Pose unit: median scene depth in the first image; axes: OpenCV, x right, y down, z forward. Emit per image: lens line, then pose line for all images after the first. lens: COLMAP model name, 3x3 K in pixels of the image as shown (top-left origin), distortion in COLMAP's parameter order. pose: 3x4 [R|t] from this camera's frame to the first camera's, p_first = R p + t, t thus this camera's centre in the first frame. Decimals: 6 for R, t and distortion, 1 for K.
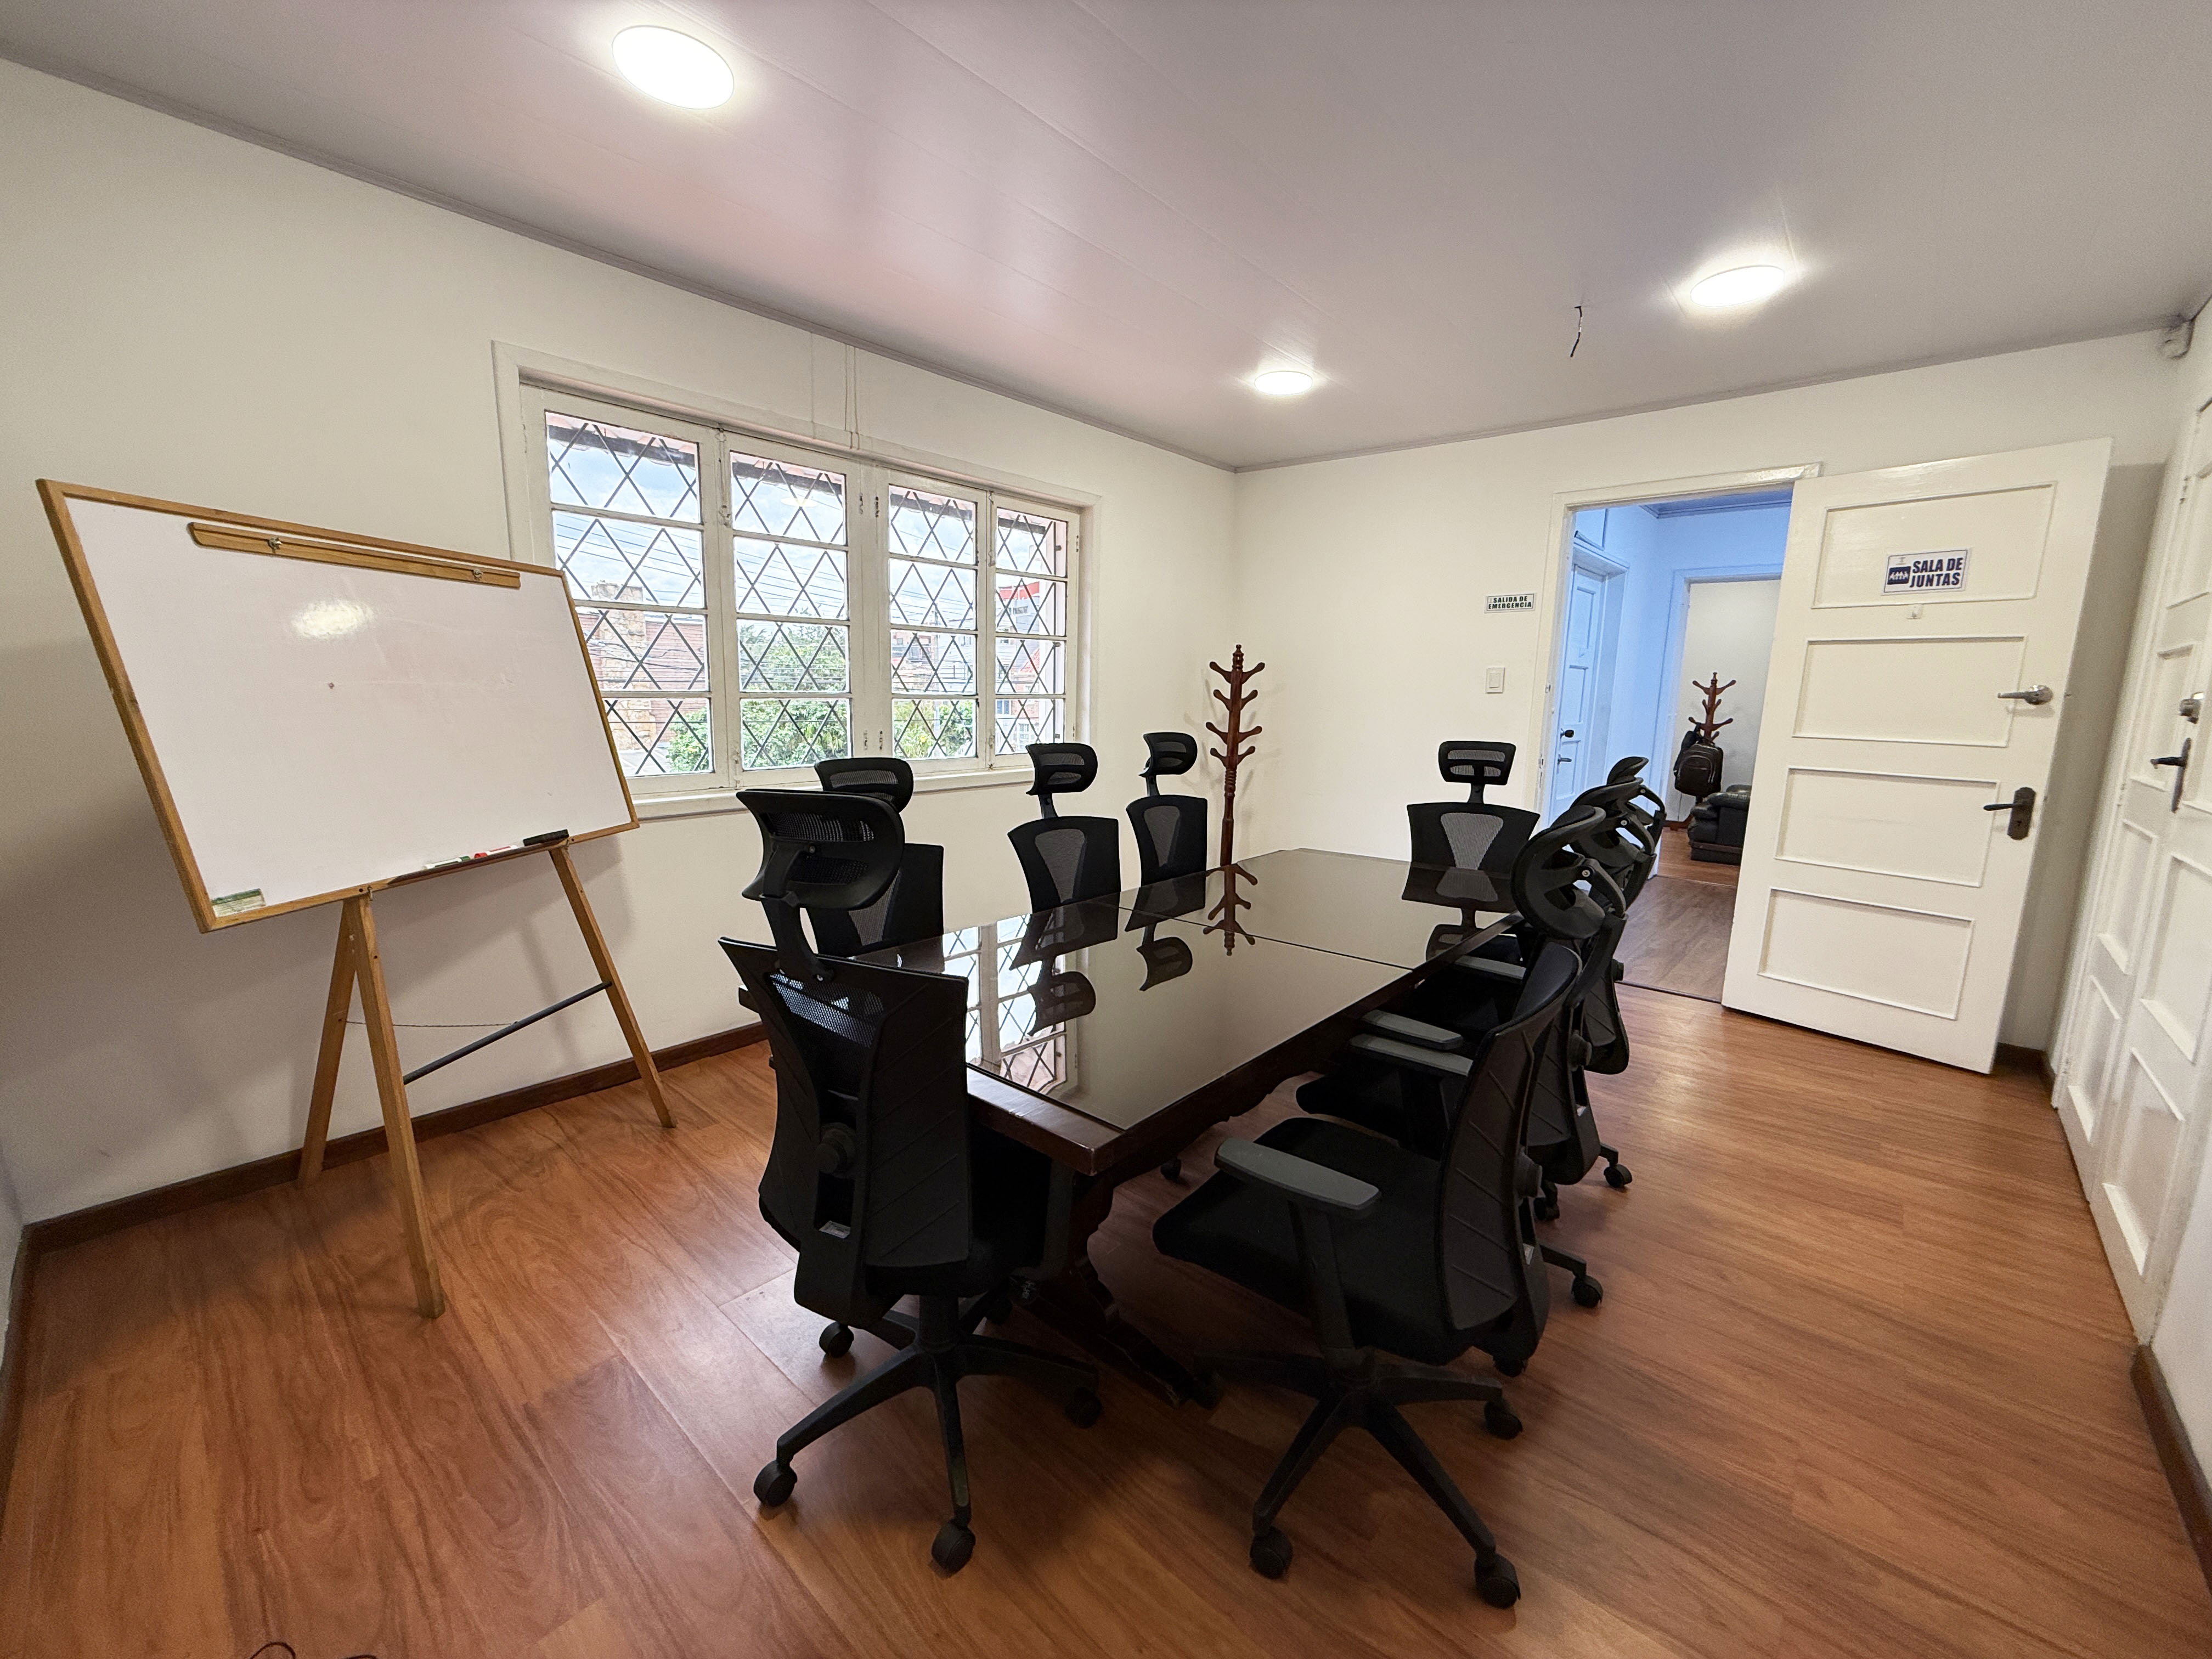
lens RADIAL K [[880.5, 0, 1104.7], [0, 880.5, 831.6], [0, 0, 1]] dist [0.000792, -0.000044]
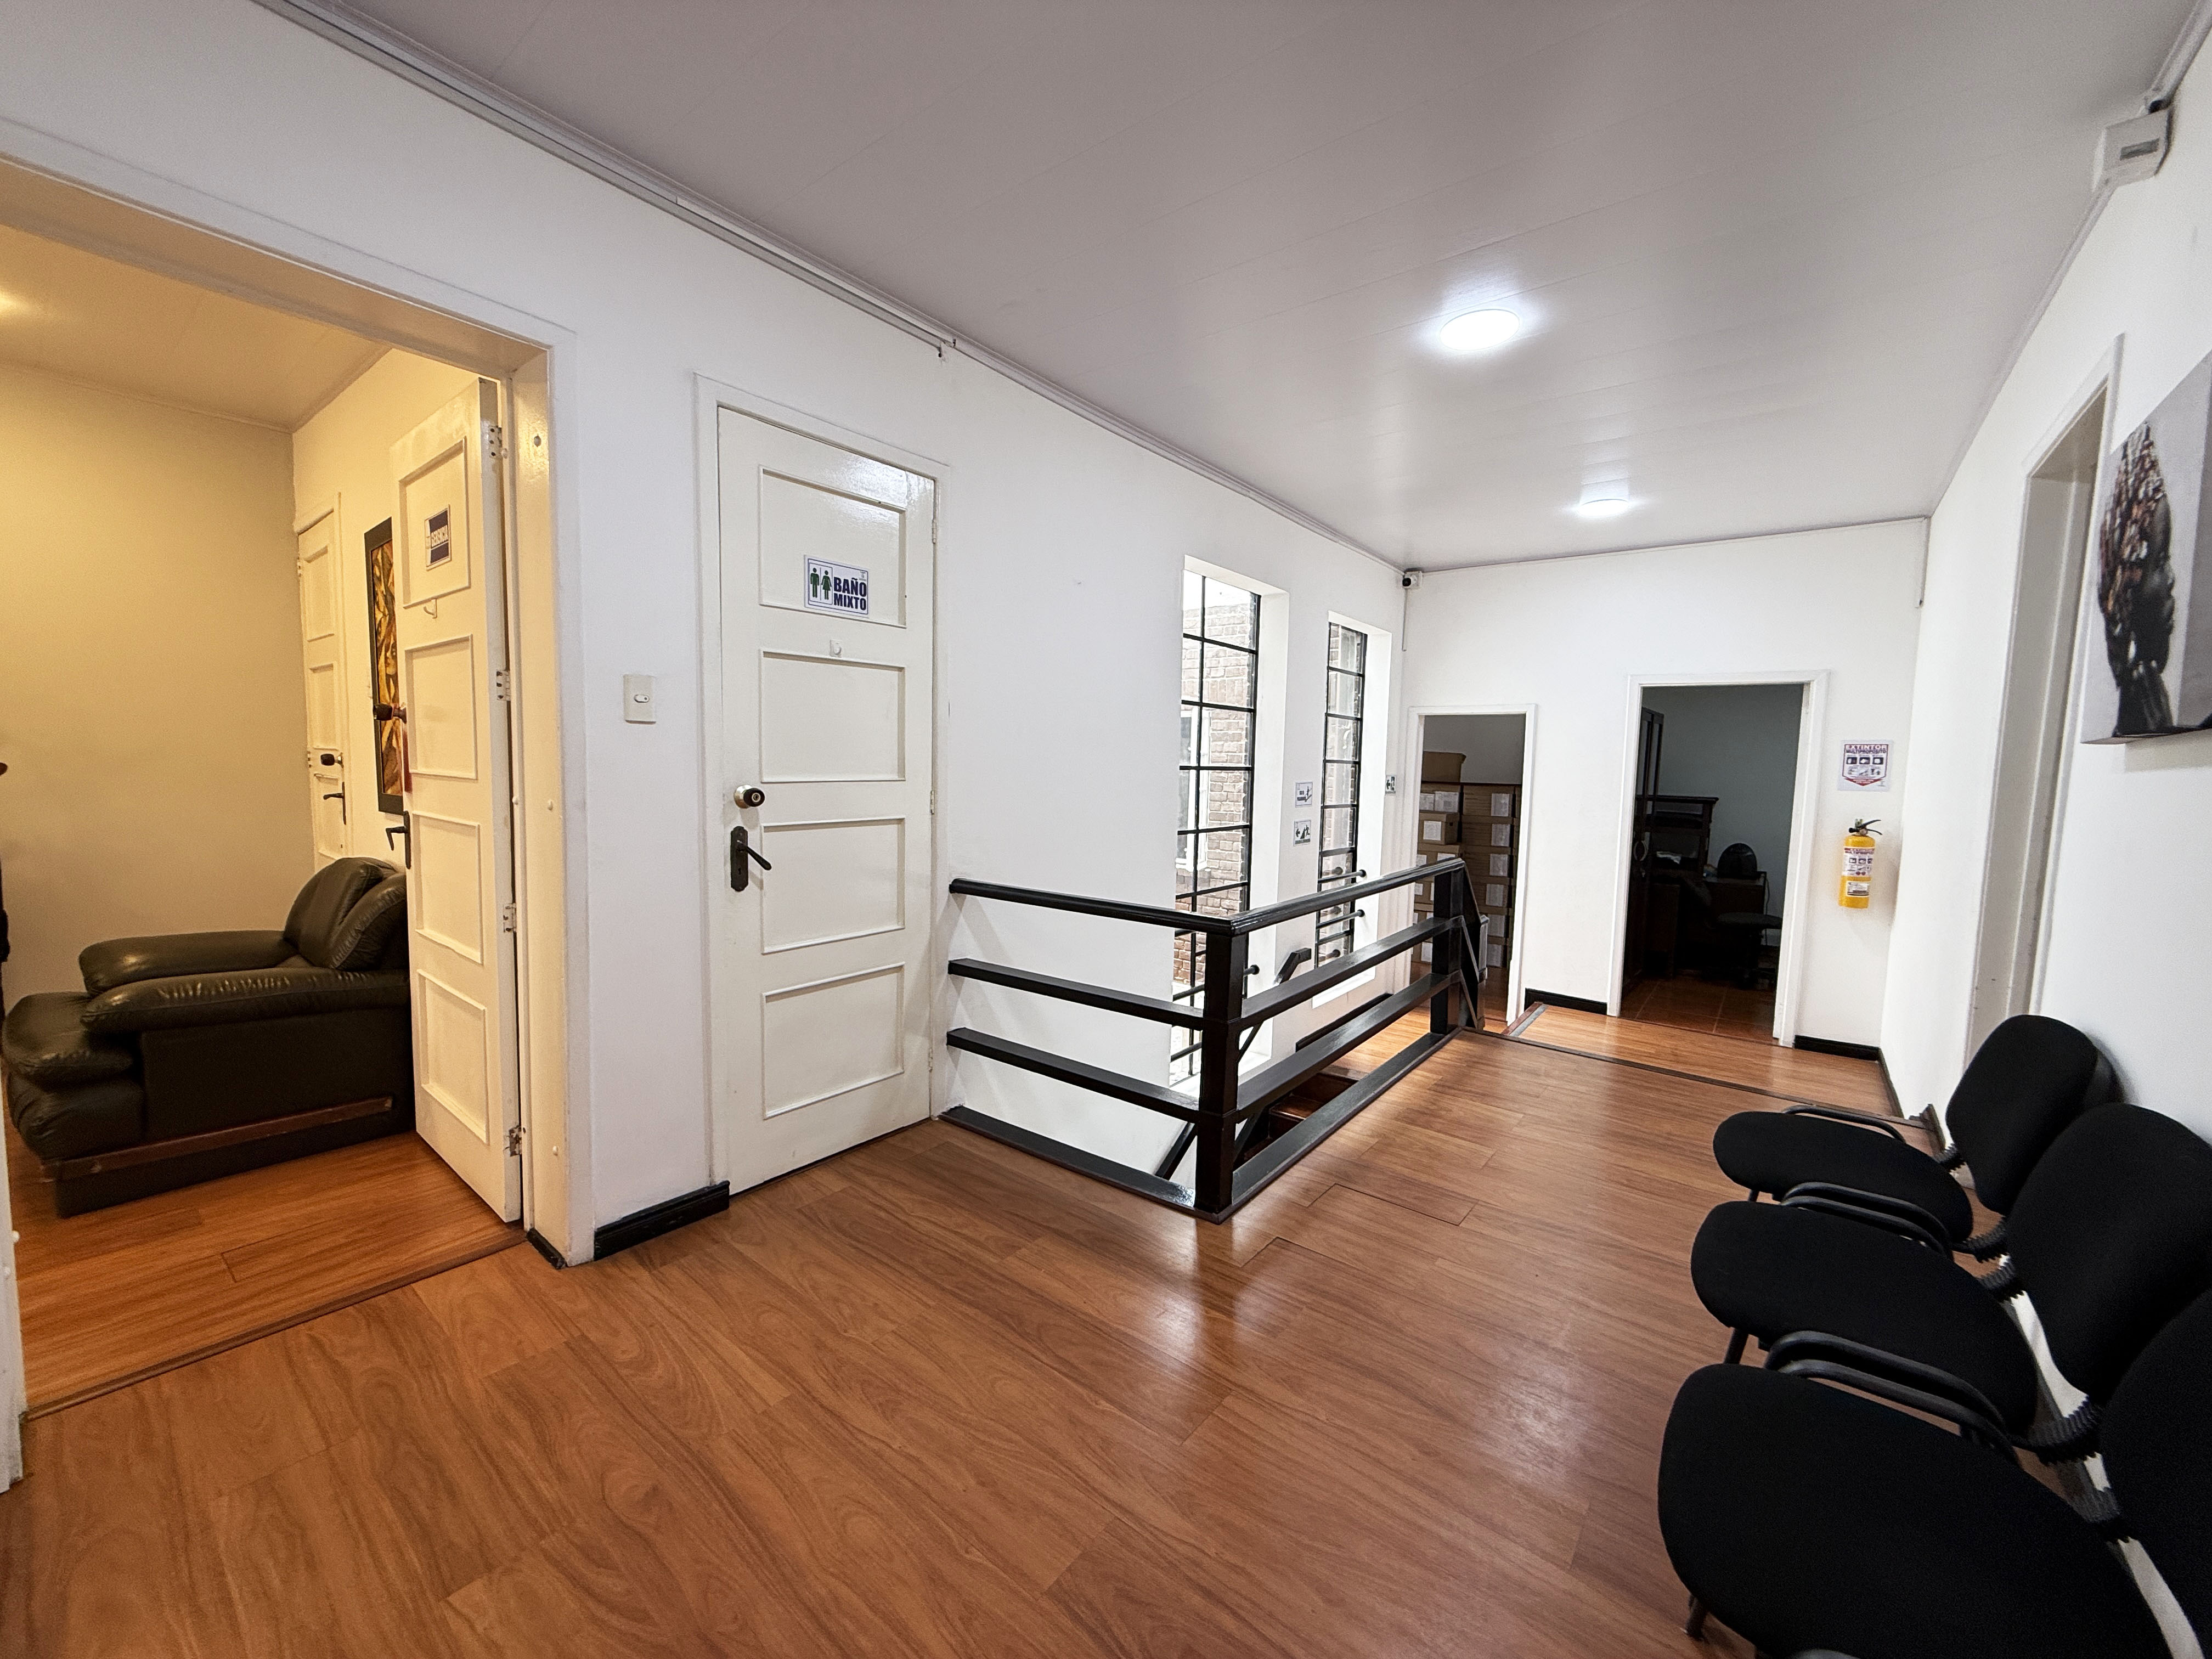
lens RADIAL K [[880.5, 0, 1101.8], [0, 880.5, 823.9], [0, 0, 1]] dist [0.000792, -0.000044]
pose [[-0.997928, -0.025857, -0.058912, -0.482387], [-0.038797, 0.972313, 0.230440, -0.218312], [0.051322, 0.232249, -0.971302, 1.556614]]
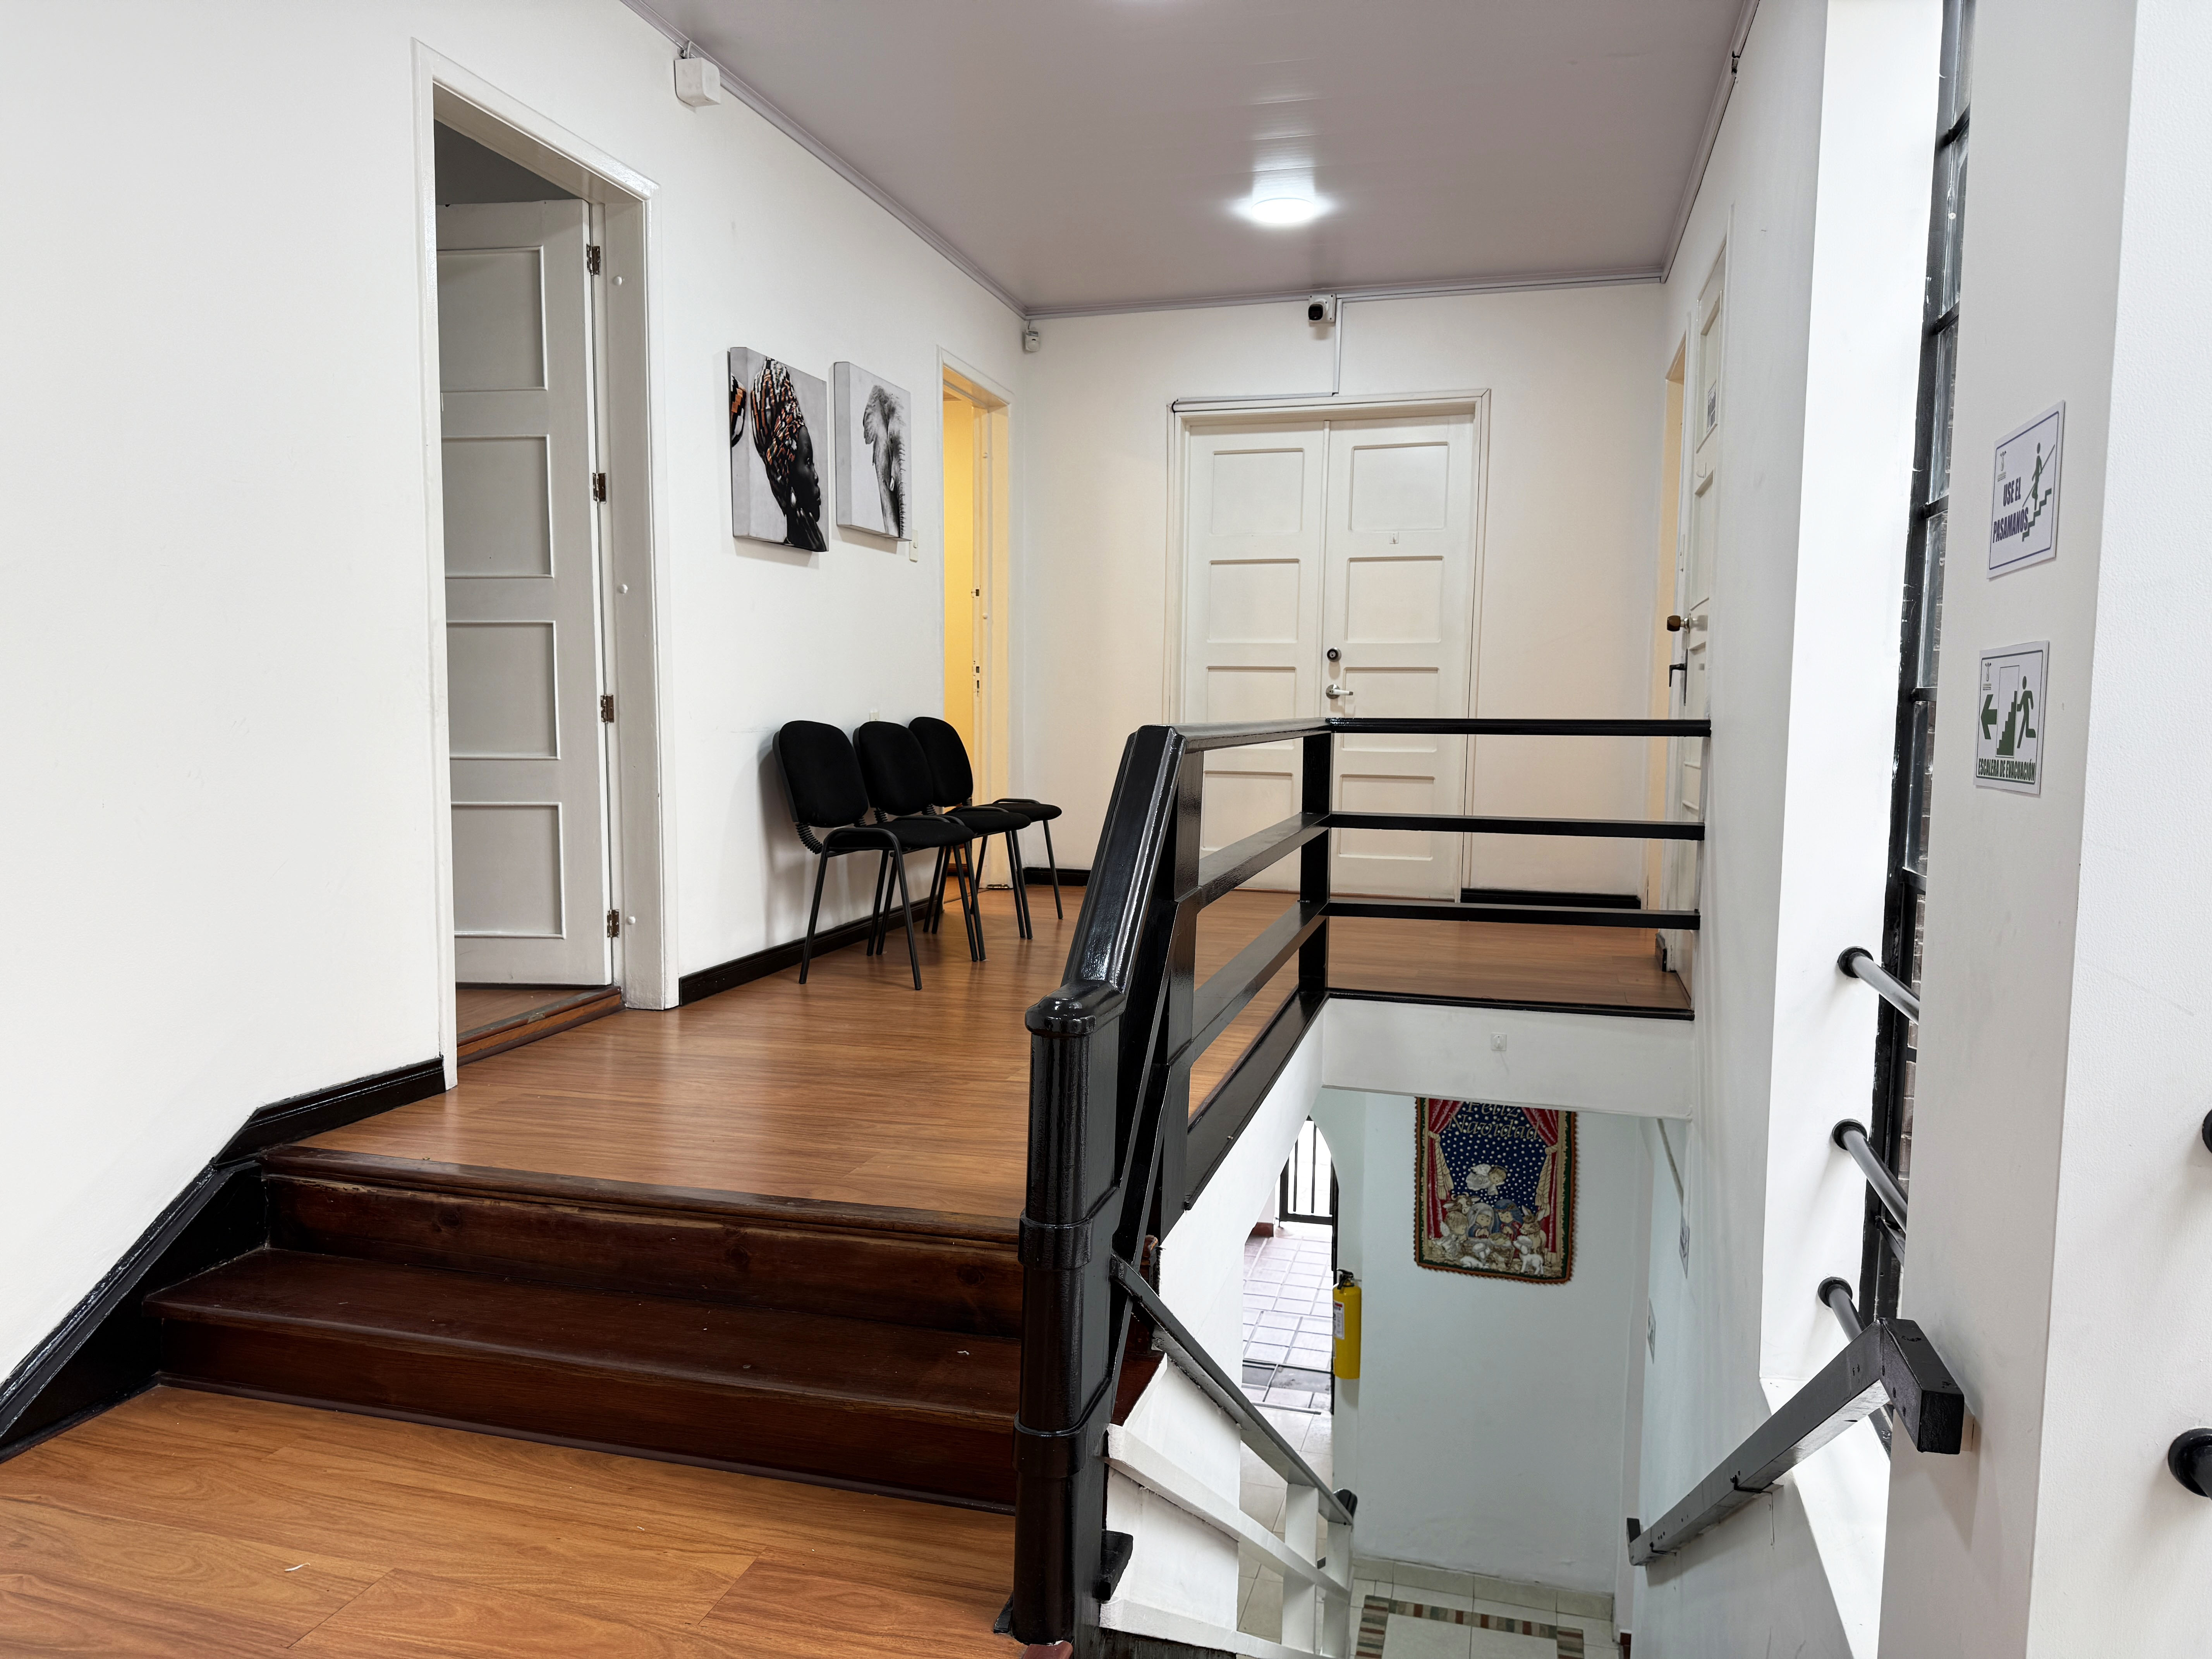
lens RADIAL K [[1537.3, 0, 1105.2], [0, 1537.3, 840.3], [0, 0, 1]] dist [0.007039, 0.000858]
pose [[0.898625, -0.032395, 0.437520, -2.507759], [0.062727, 0.996511, -0.055051, 0.693862], [-0.434210, 0.076914, 0.897522, -2.450874]]
